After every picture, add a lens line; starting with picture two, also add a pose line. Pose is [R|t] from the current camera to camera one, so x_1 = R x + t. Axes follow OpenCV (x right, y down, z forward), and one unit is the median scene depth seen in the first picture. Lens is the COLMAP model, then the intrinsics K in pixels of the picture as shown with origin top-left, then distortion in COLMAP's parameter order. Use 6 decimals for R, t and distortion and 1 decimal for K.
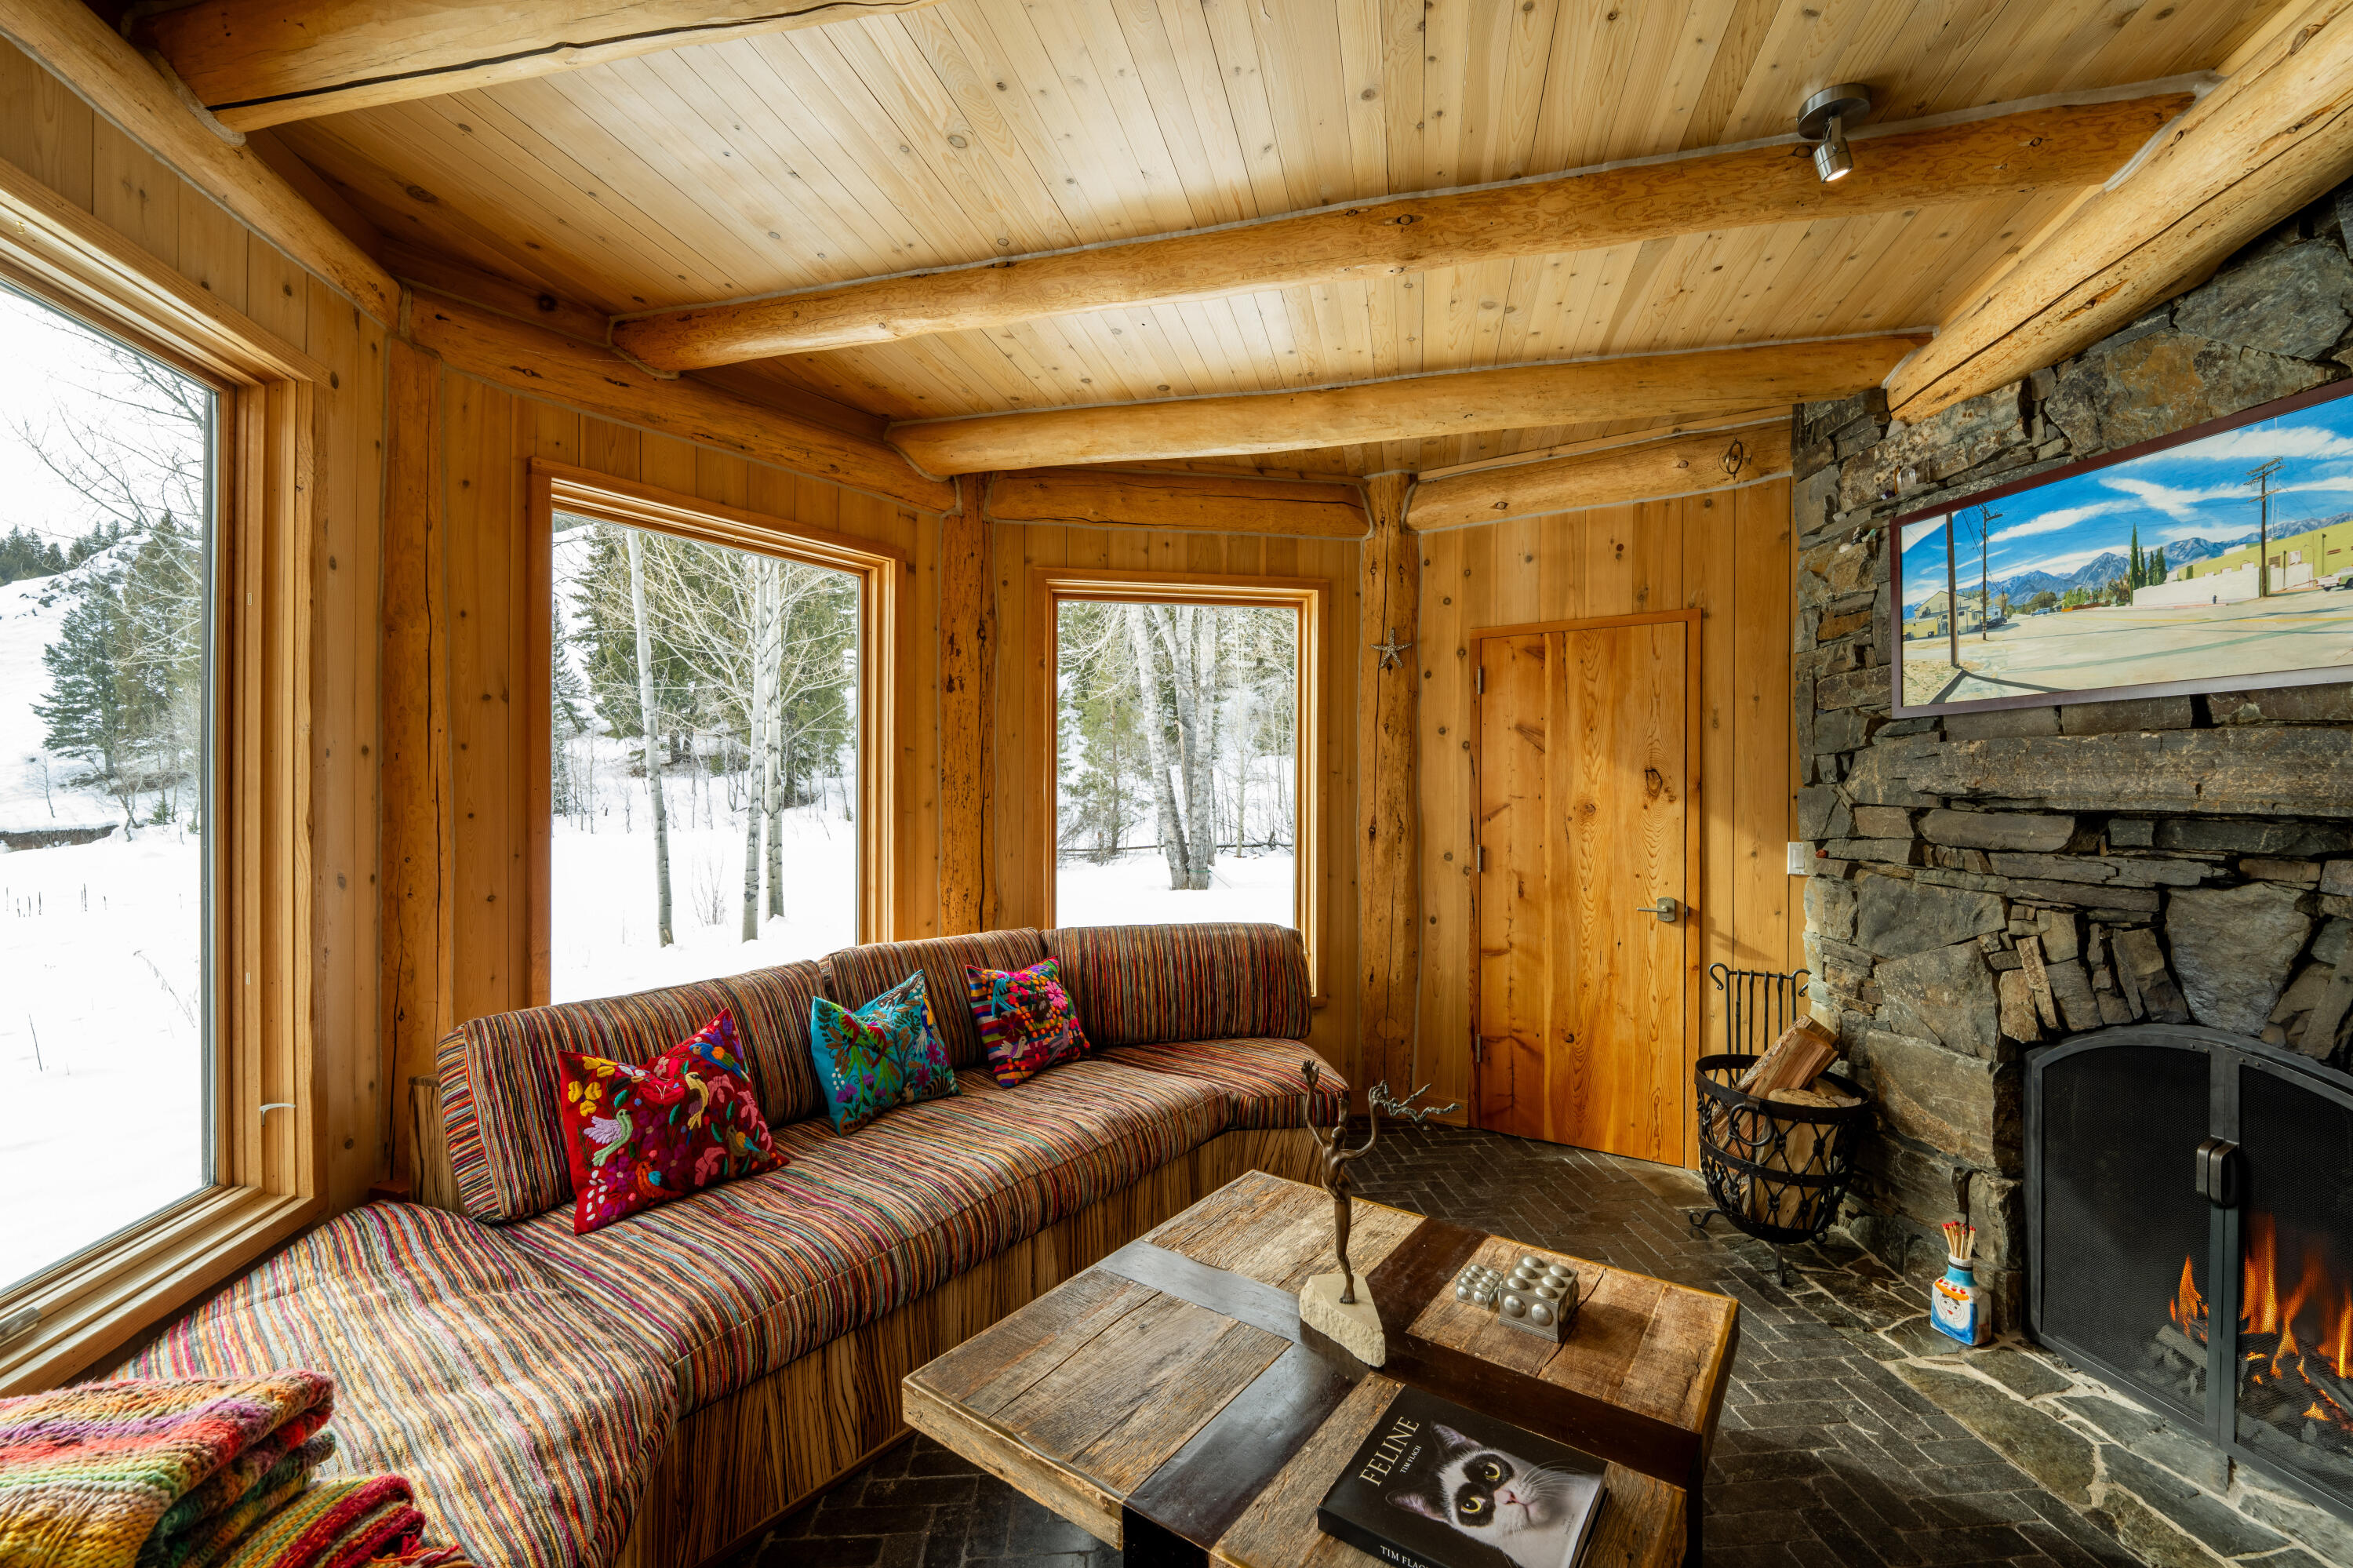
lens RADIAL K [[960.7, 0, 1176.4], [0, 960.7, 782.4], [0, 0, 1]] dist [0.000777, 0.000125]
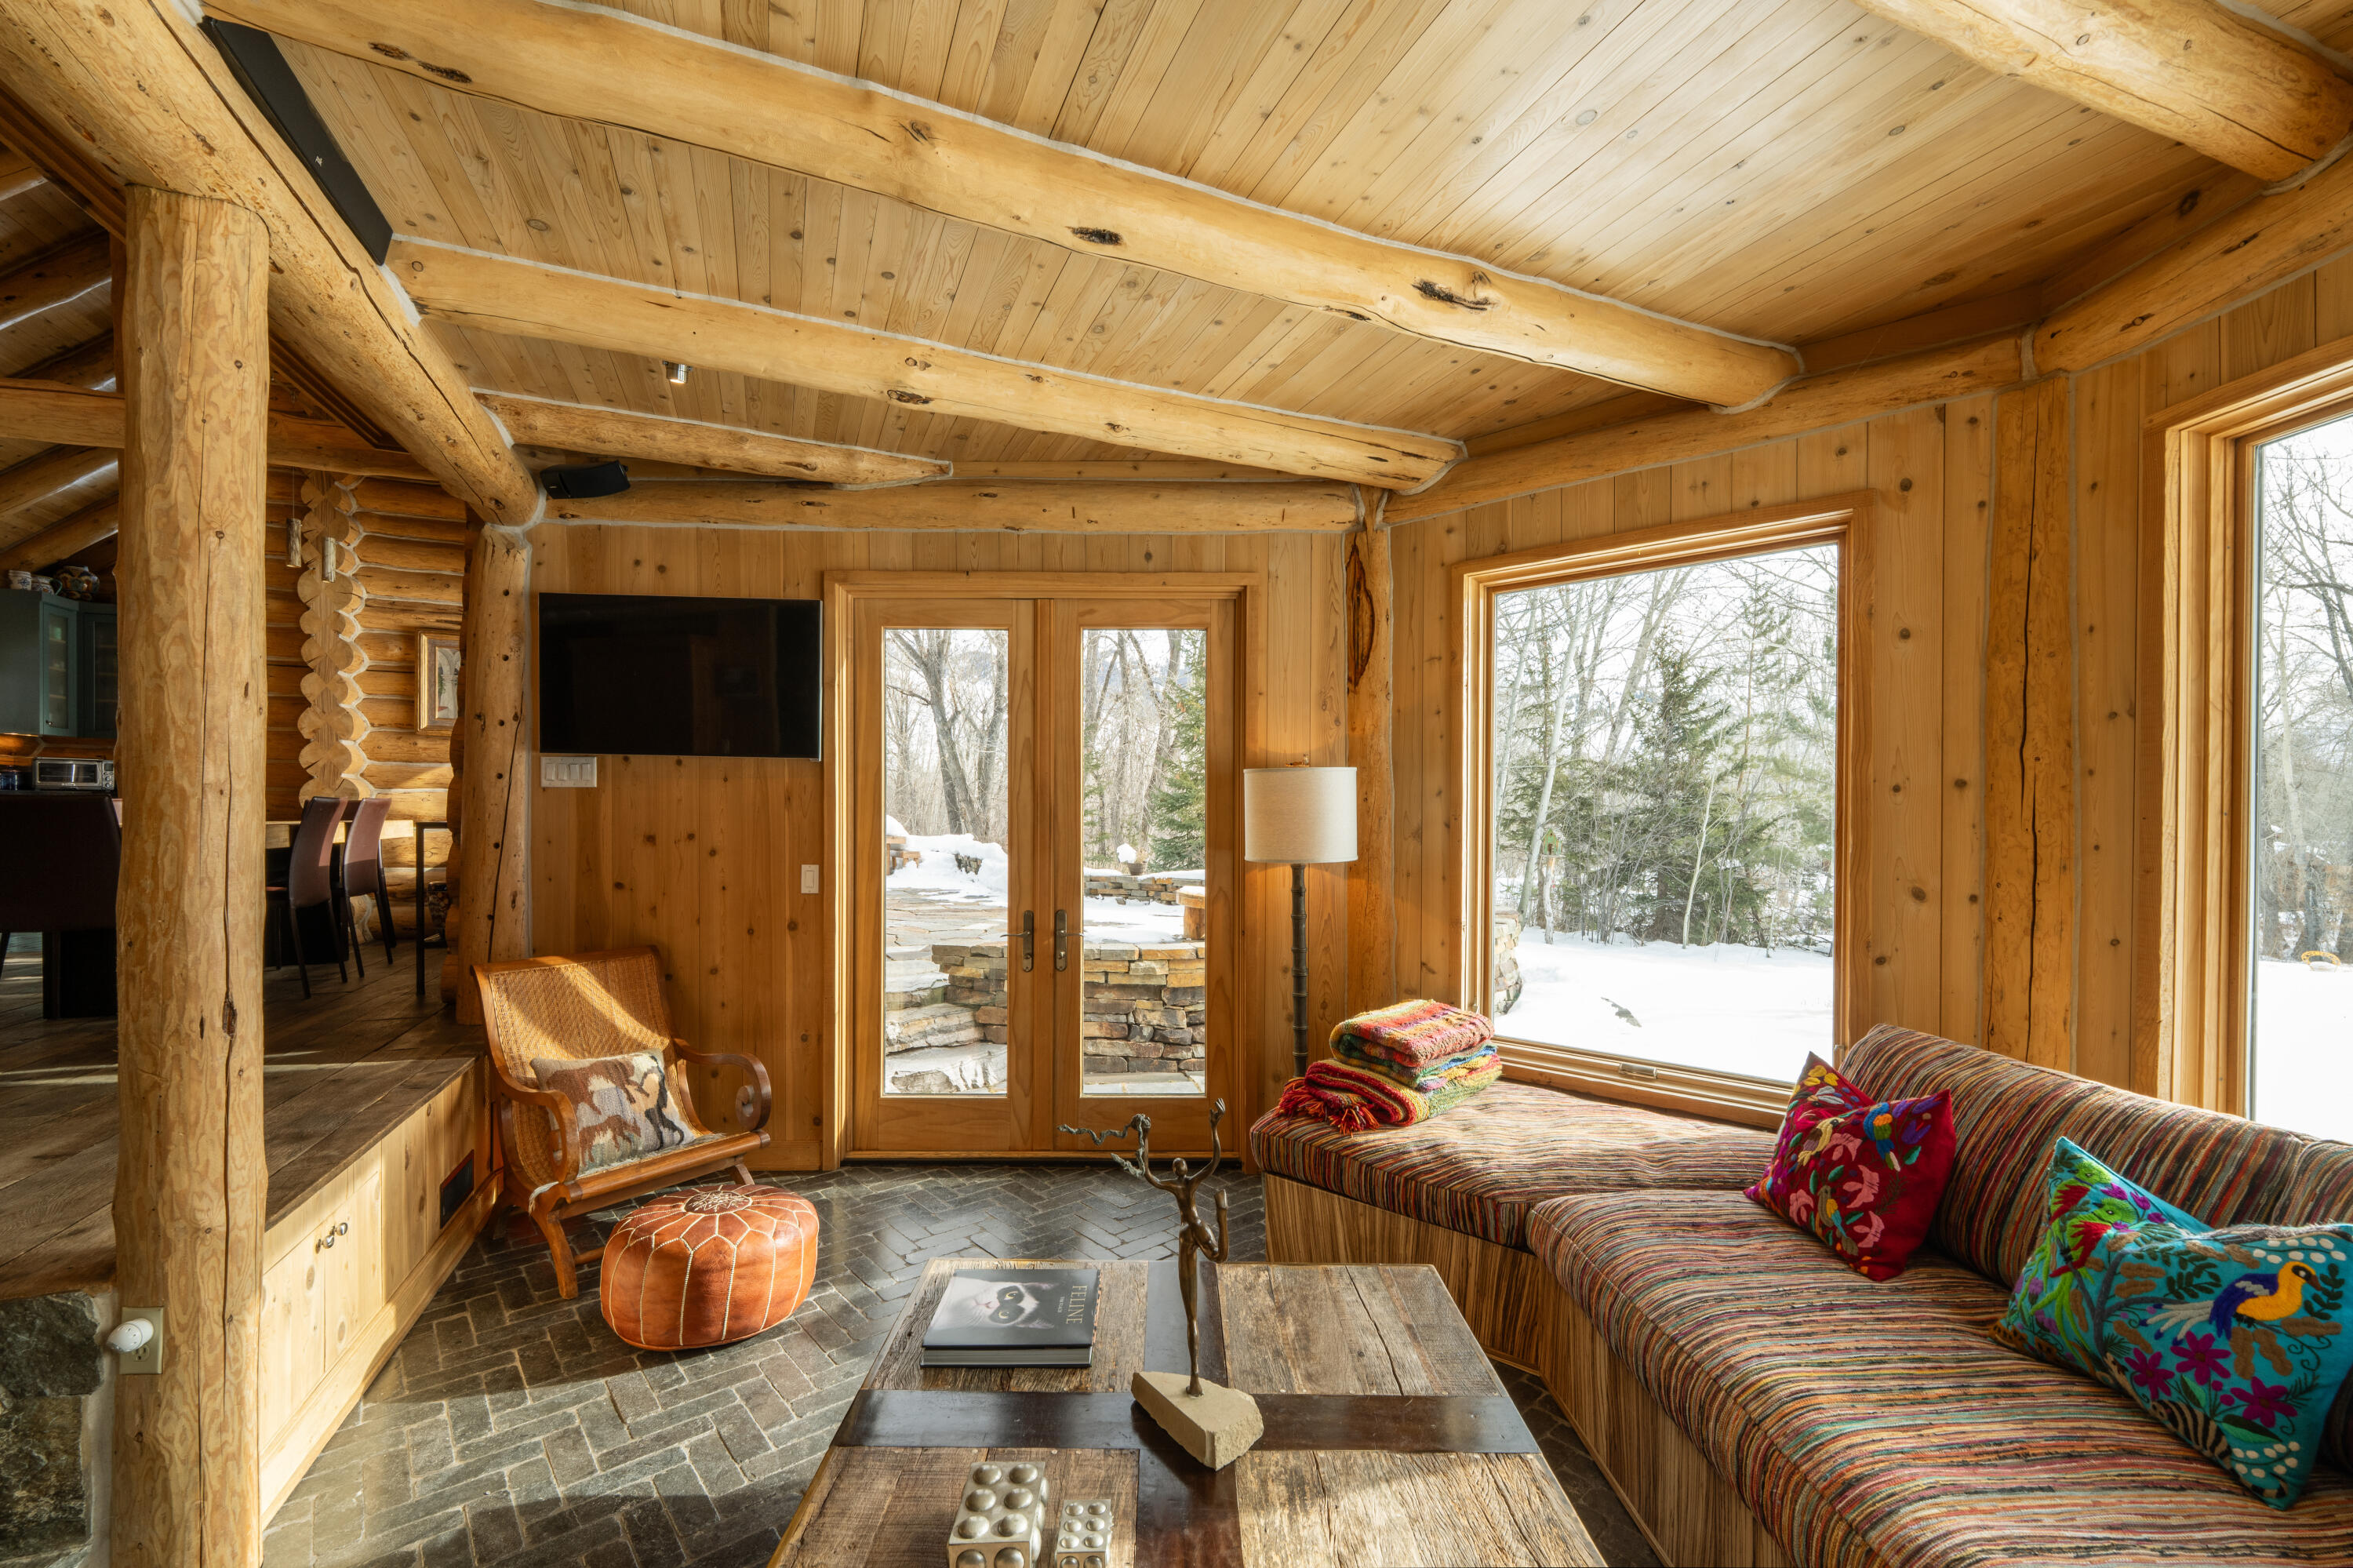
lens RADIAL K [[960.7, 0, 1177.6], [0, 960.7, 807.6], [0, 0, 1]] dist [0.000777, 0.000125]
pose [[-0.804373, -0.005831, -0.594096, 0.573062], [-0.003042, 0.999979, -0.005696, 0.005116], [0.594116, -0.002774, -0.804374, 1.362724]]
